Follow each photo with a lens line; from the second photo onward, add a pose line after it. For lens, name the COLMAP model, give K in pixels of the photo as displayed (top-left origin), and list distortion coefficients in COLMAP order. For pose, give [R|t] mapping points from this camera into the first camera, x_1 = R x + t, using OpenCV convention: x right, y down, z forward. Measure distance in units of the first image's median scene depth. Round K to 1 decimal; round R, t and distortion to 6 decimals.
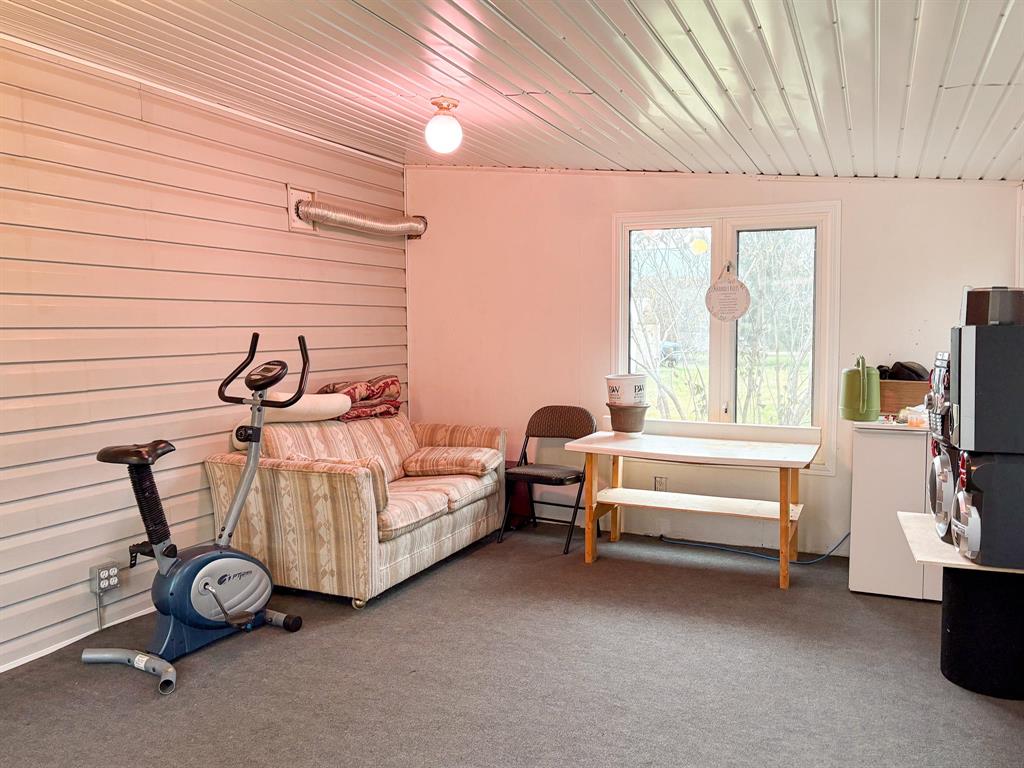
lens RADIAL K [[795.3, 0, 512.0], [0, 795.3, 384.0], [0, 0, 1]] dist [0.005906, 0.002384]
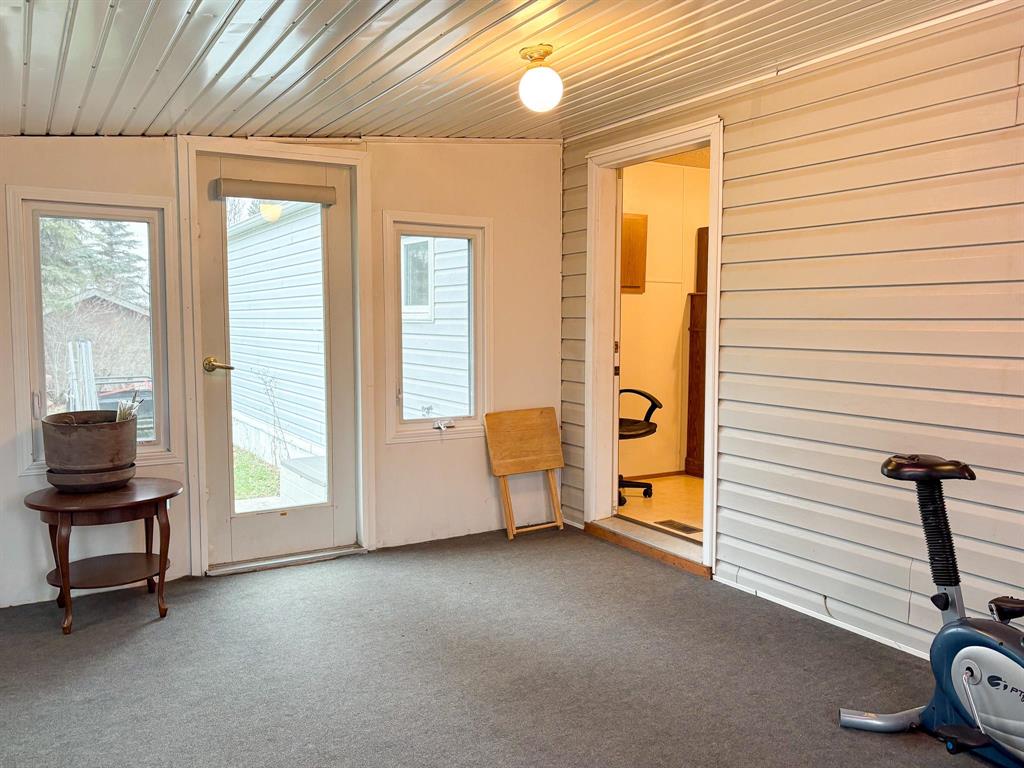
lens RADIAL K [[795.3, 0, 512.0], [0, 795.3, 384.0], [0, 0, 1]] dist [0.005906, 0.002384]
pose [[-0.553946, 0.066403, -0.829901, 0.463622], [-0.065362, 0.990269, 0.122862, -0.073909], [0.829983, 0.122303, -0.544215, 1.060008]]
